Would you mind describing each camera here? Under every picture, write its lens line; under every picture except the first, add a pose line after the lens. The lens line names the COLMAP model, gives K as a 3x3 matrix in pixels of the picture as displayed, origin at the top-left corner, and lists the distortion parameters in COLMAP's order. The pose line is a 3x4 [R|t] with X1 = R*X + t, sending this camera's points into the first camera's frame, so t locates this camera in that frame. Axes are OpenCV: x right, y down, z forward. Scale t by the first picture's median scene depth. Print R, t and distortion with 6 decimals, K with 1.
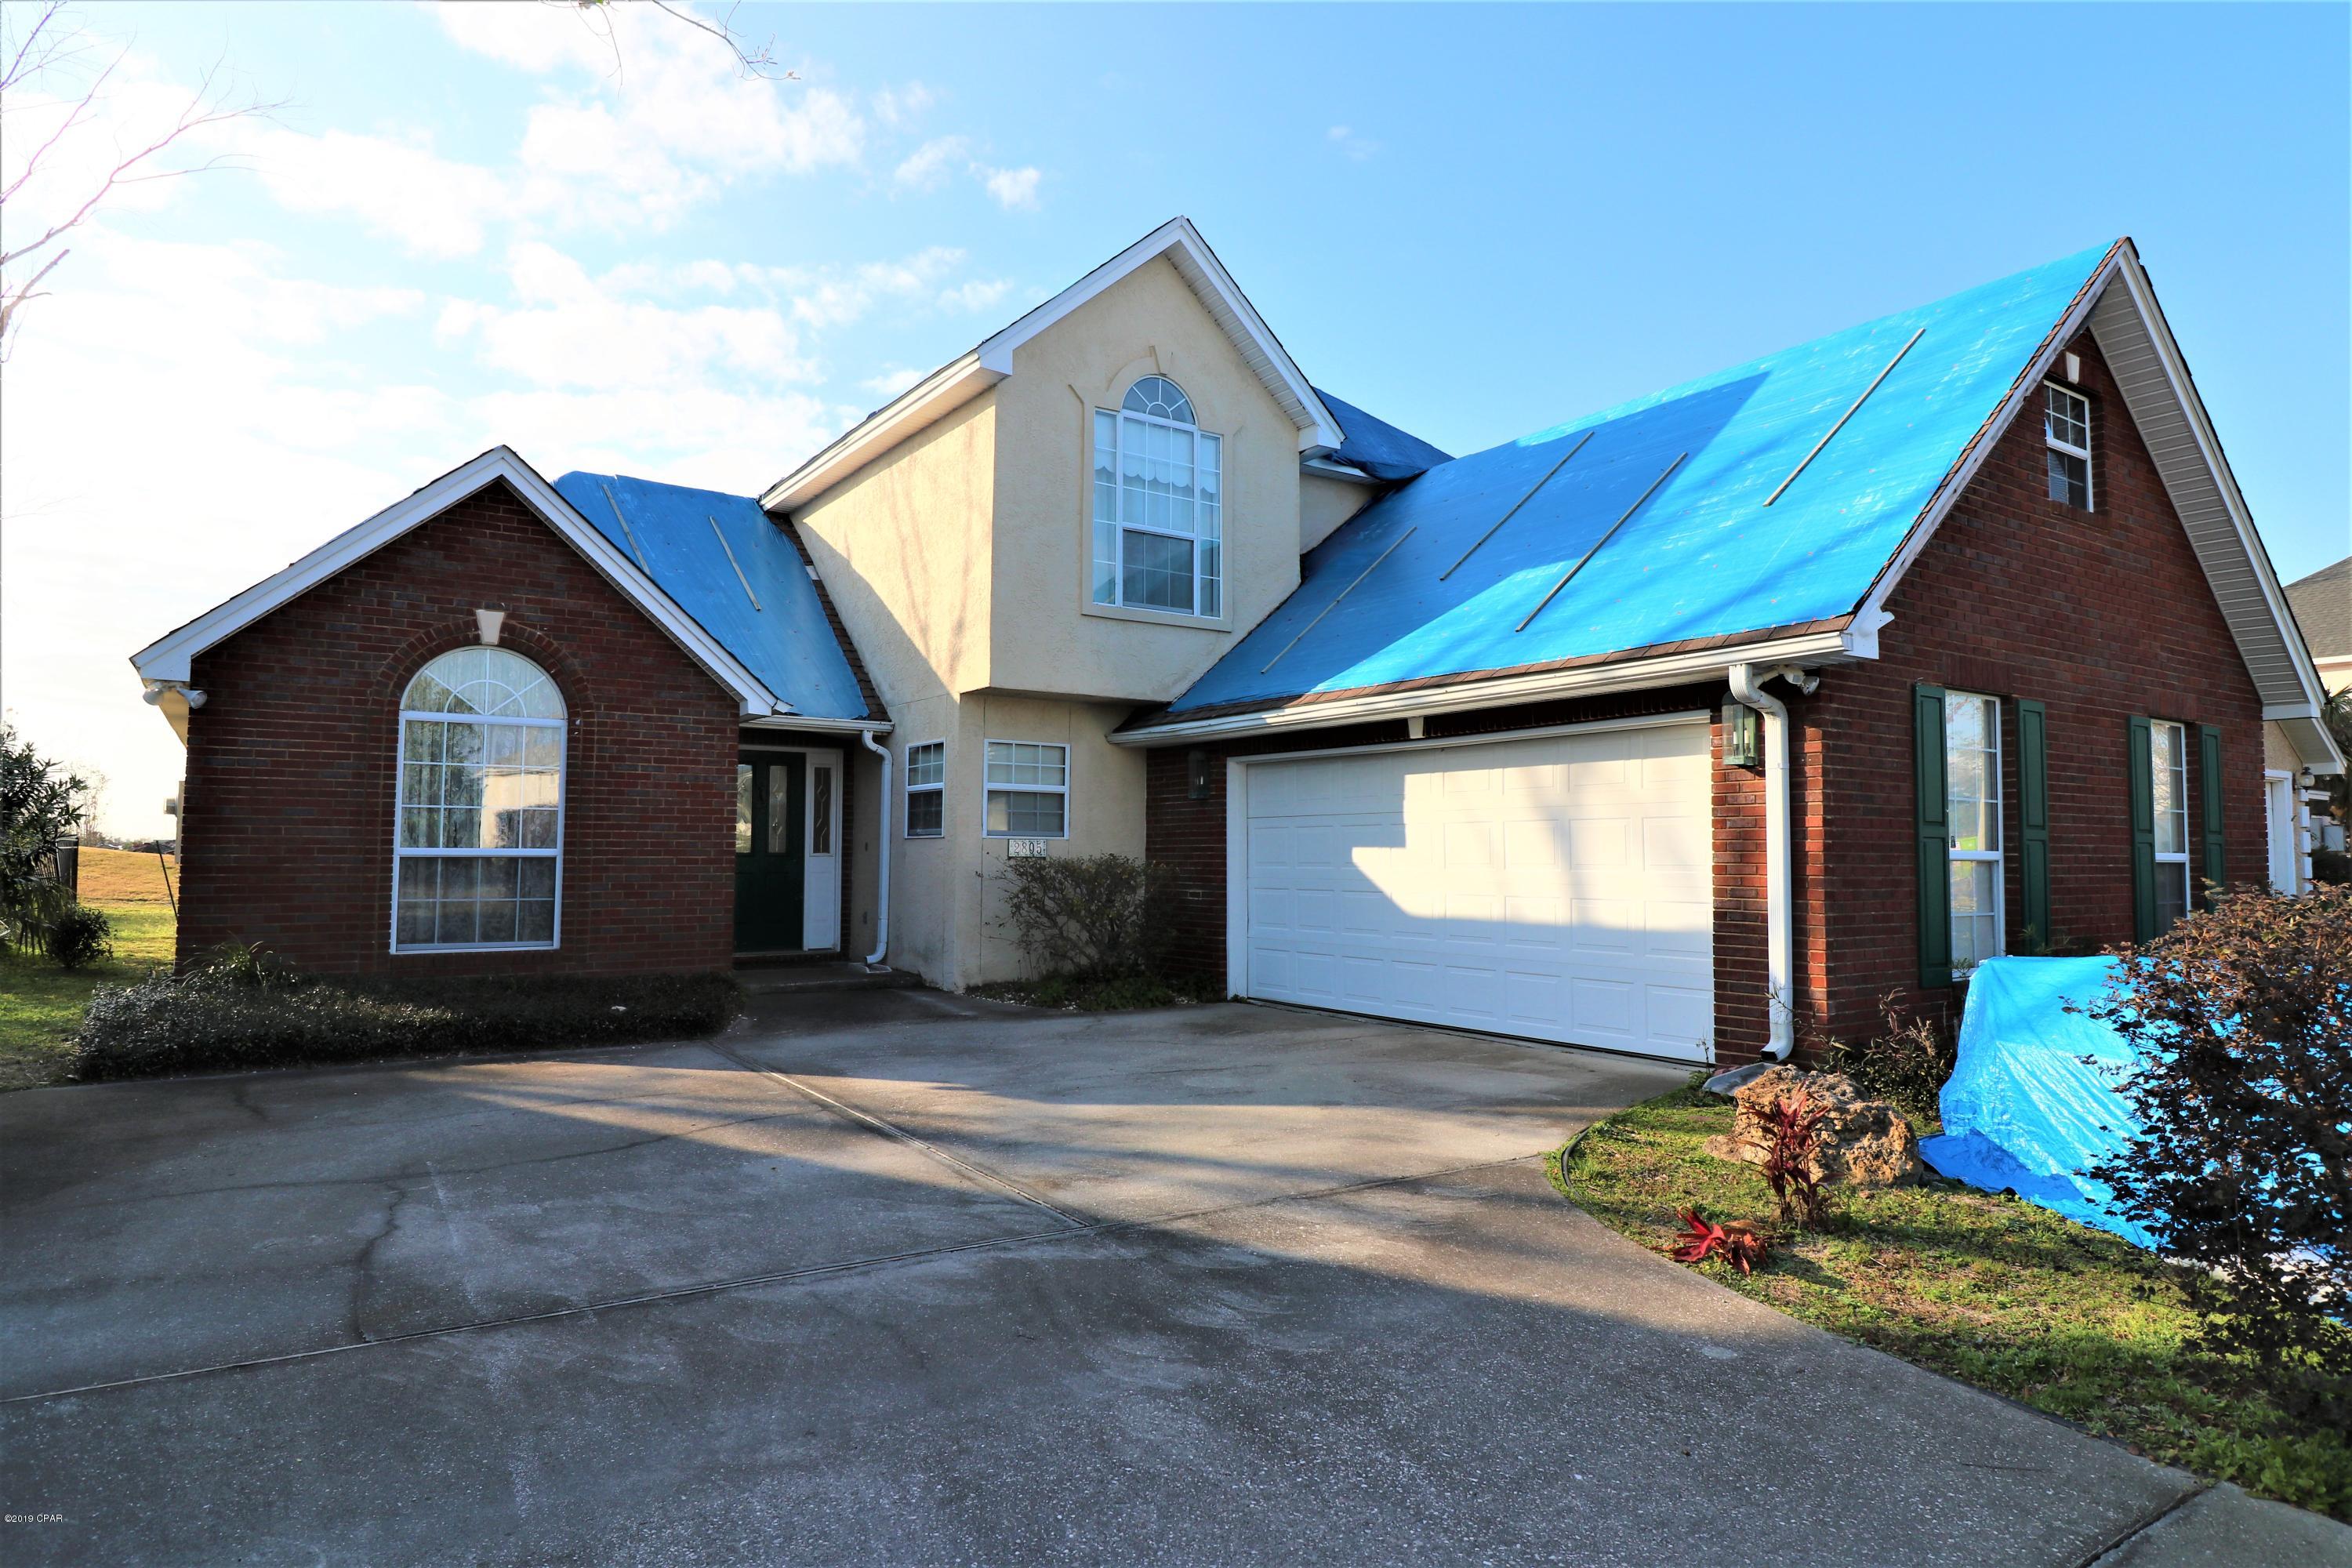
lens RADIAL K [[1373.7, 0, 1215.4], [0, 1373.7, 788.4], [0, 0, 1]] dist [-0.002290, 0.003575]
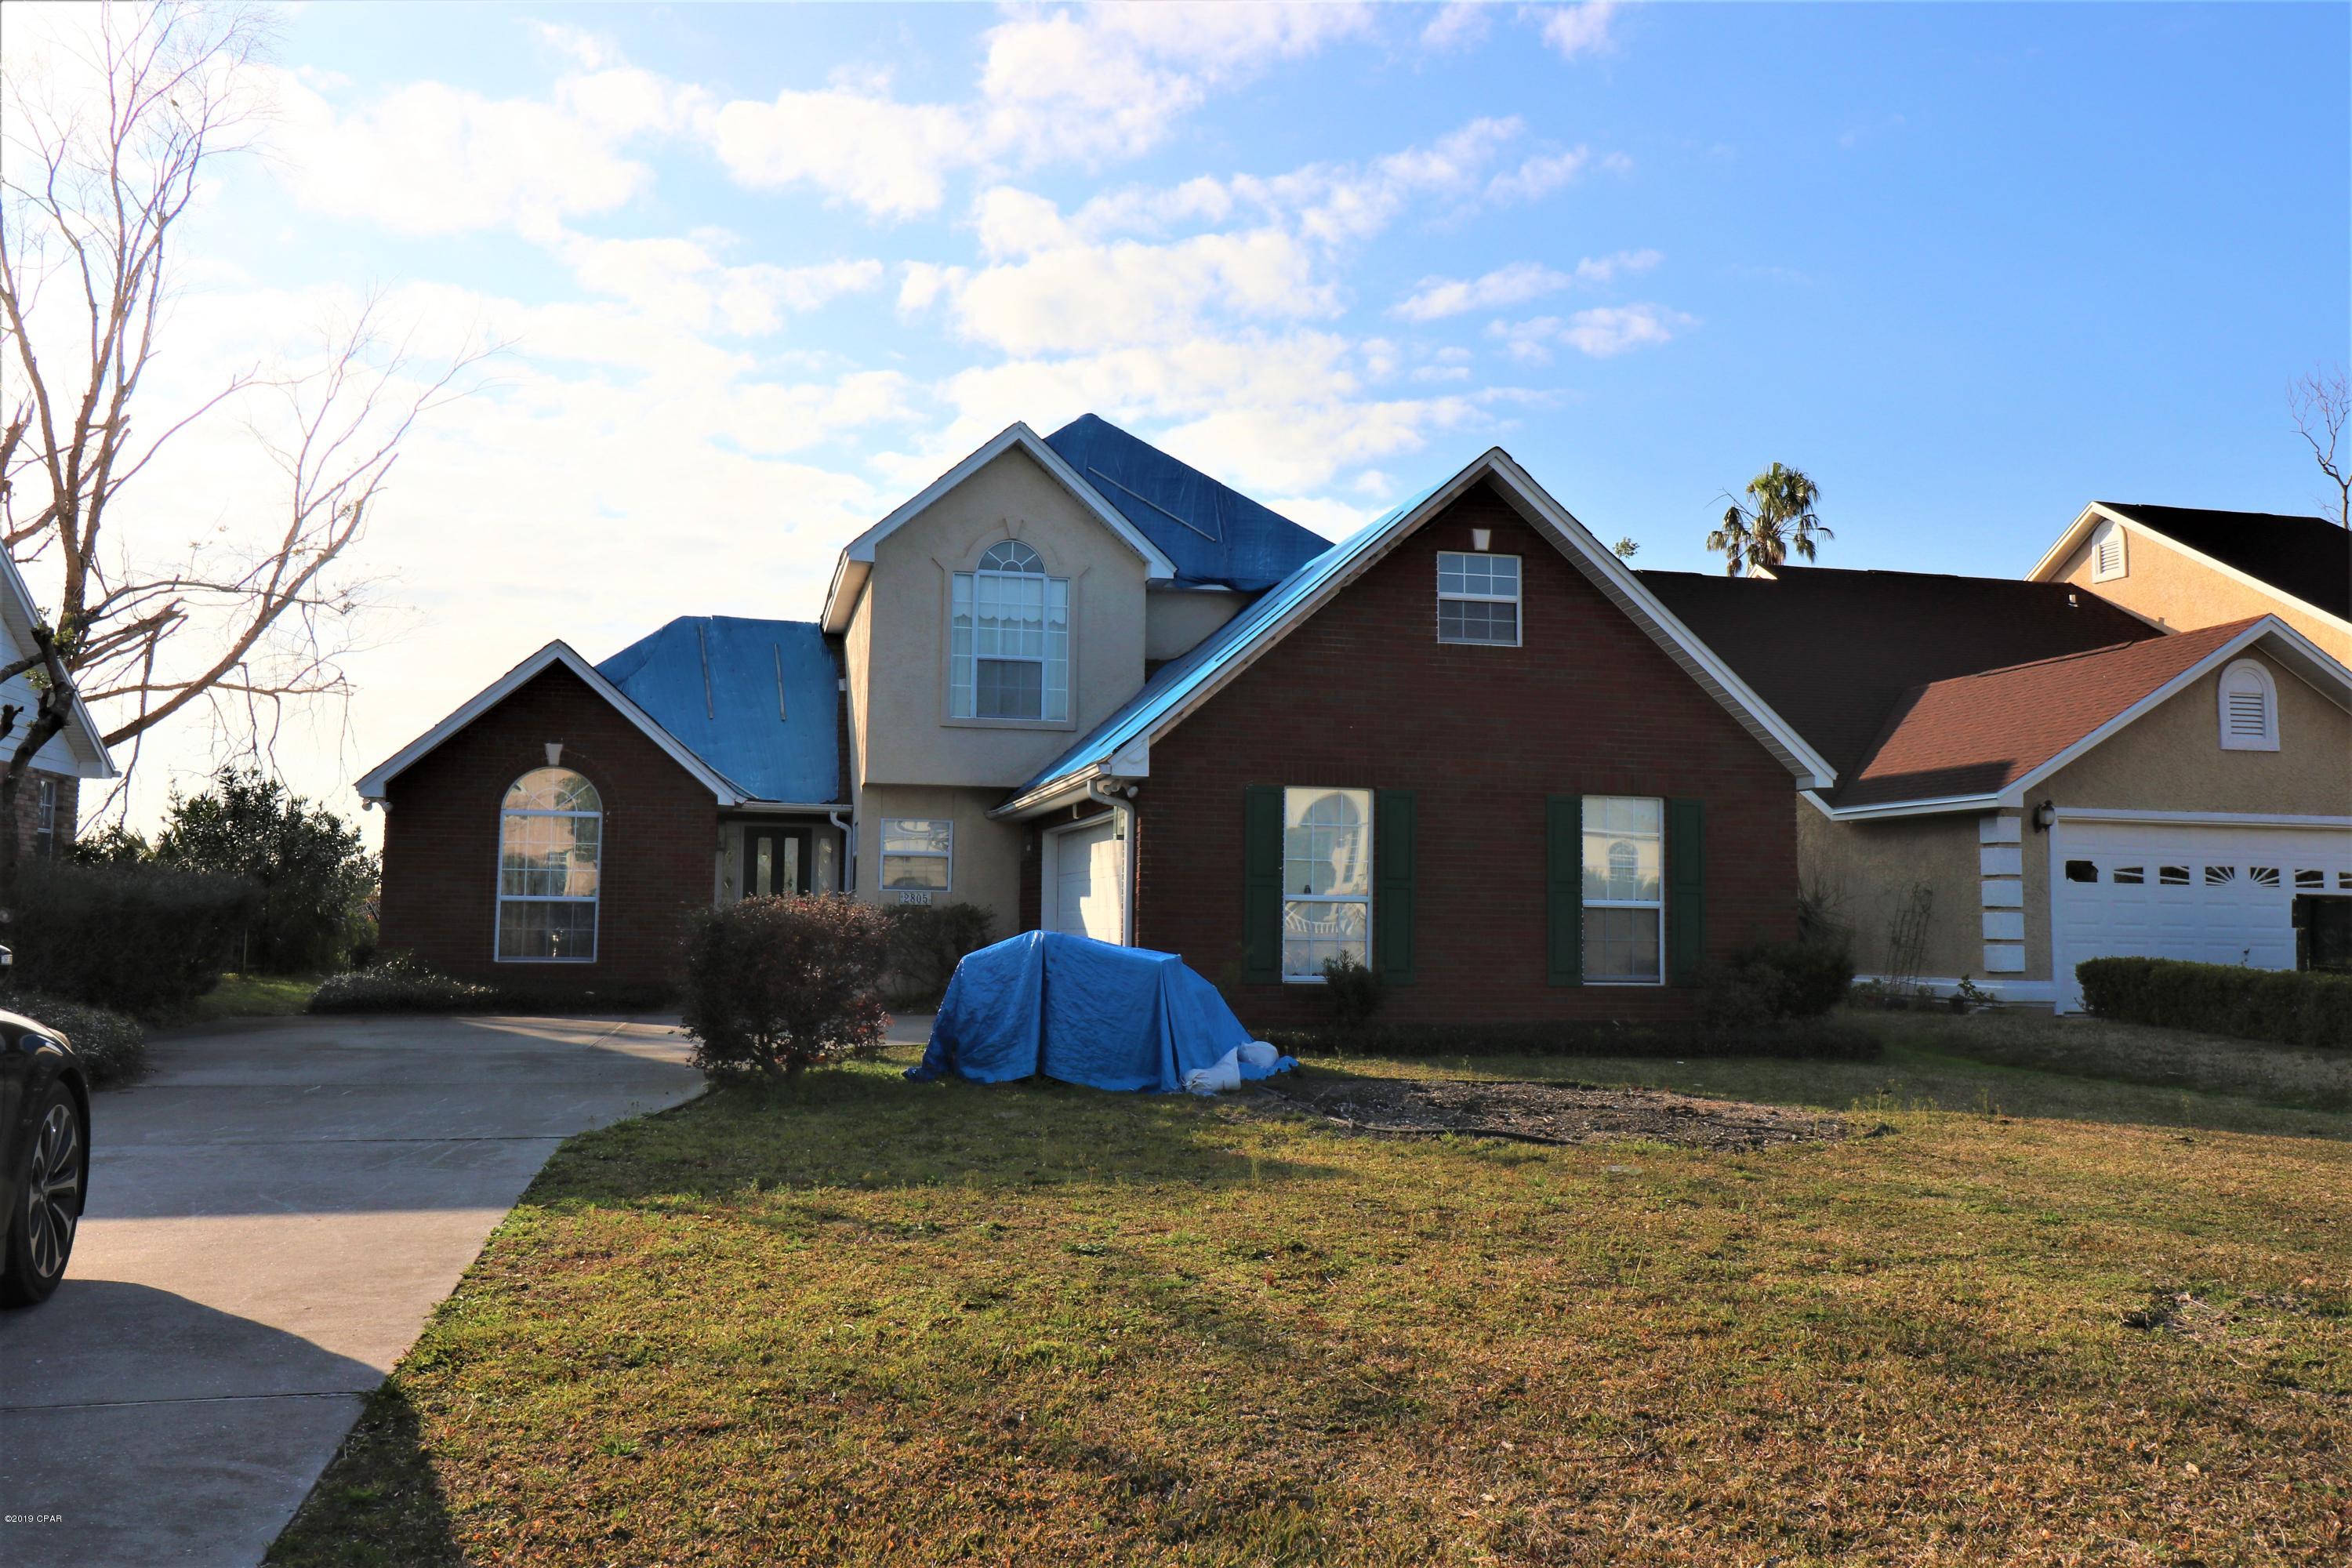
lens RADIAL K [[1872.3, 0, 1198.1], [0, 1872.3, 822.9], [0, 0, 1]] dist [0.013111, 0.002080]
pose [[0.934457, -0.013134, -0.355833, 0.760019], [0.009823, 0.999890, -0.011109, -0.007703], [0.355939, 0.006886, 0.934484, -0.608636]]
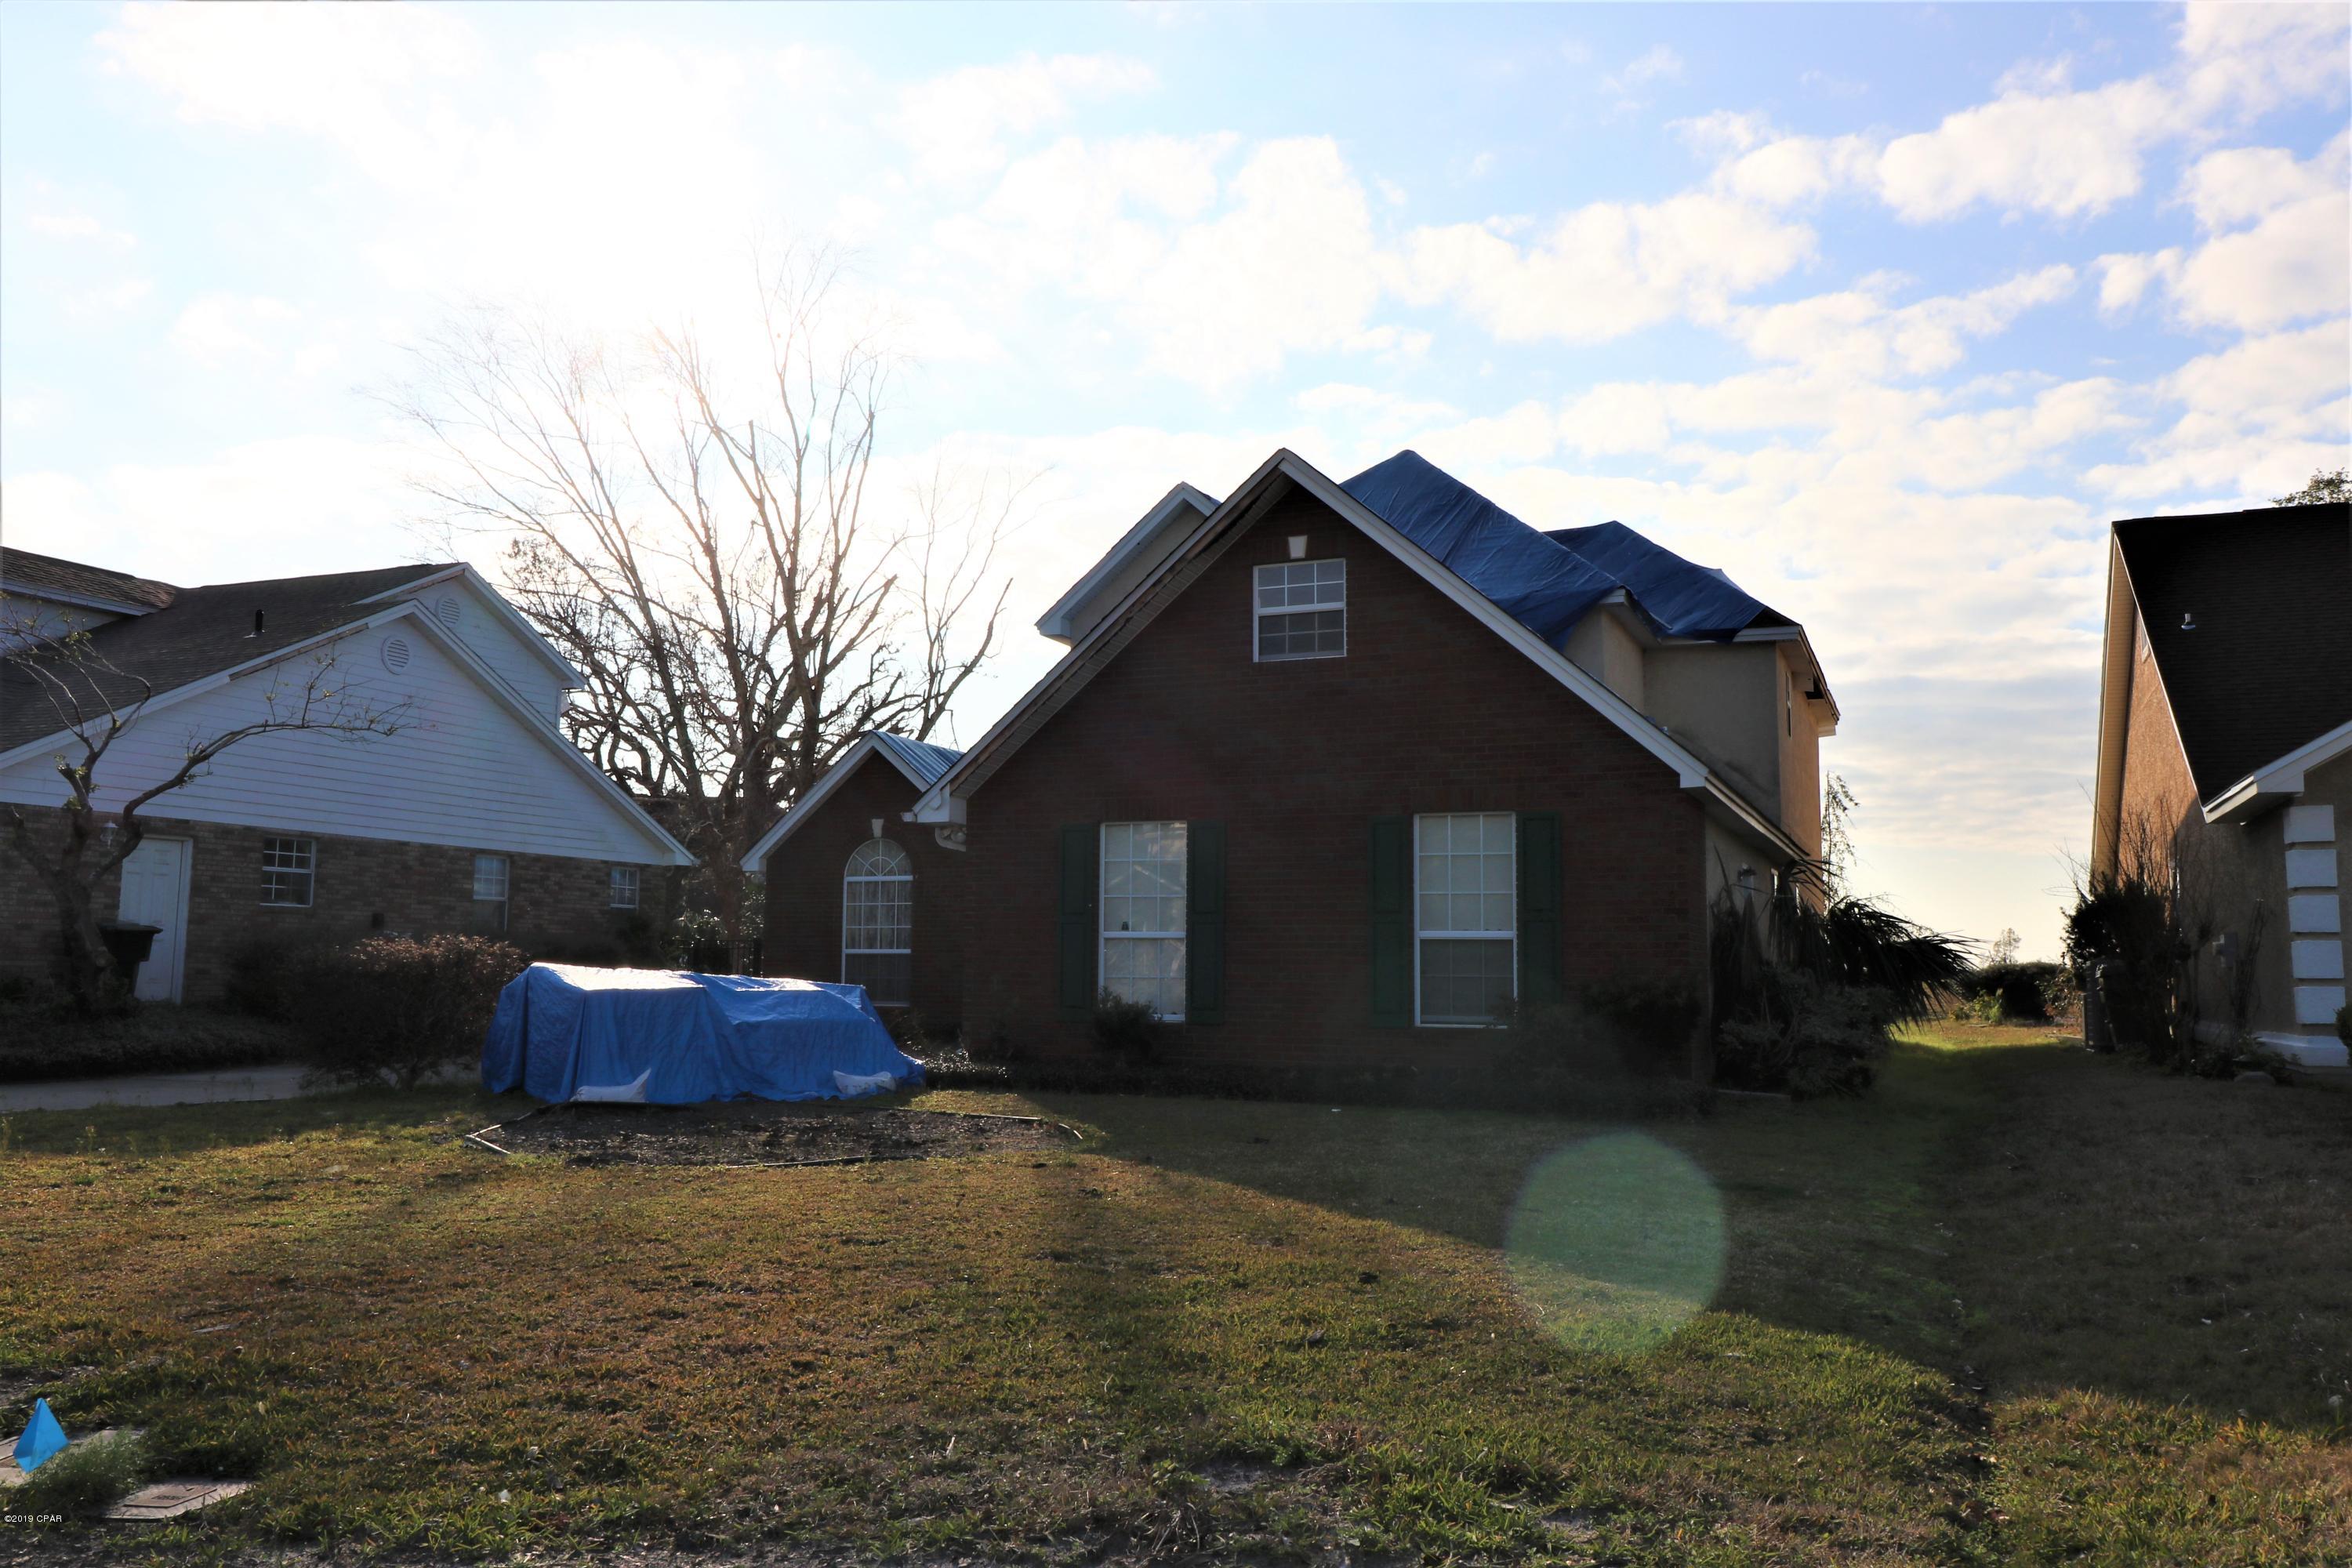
lens RADIAL K [[1872.3, 0, 1184.7], [0, 1872.3, 781.8], [0, 0, 1]] dist [0.013111, 0.002080]
pose [[0.536221, -0.088102, -0.839467, 1.495082], [0.036761, 0.996032, -0.081052, 0.033029], [0.843277, 0.012602, 0.537332, -0.002034]]
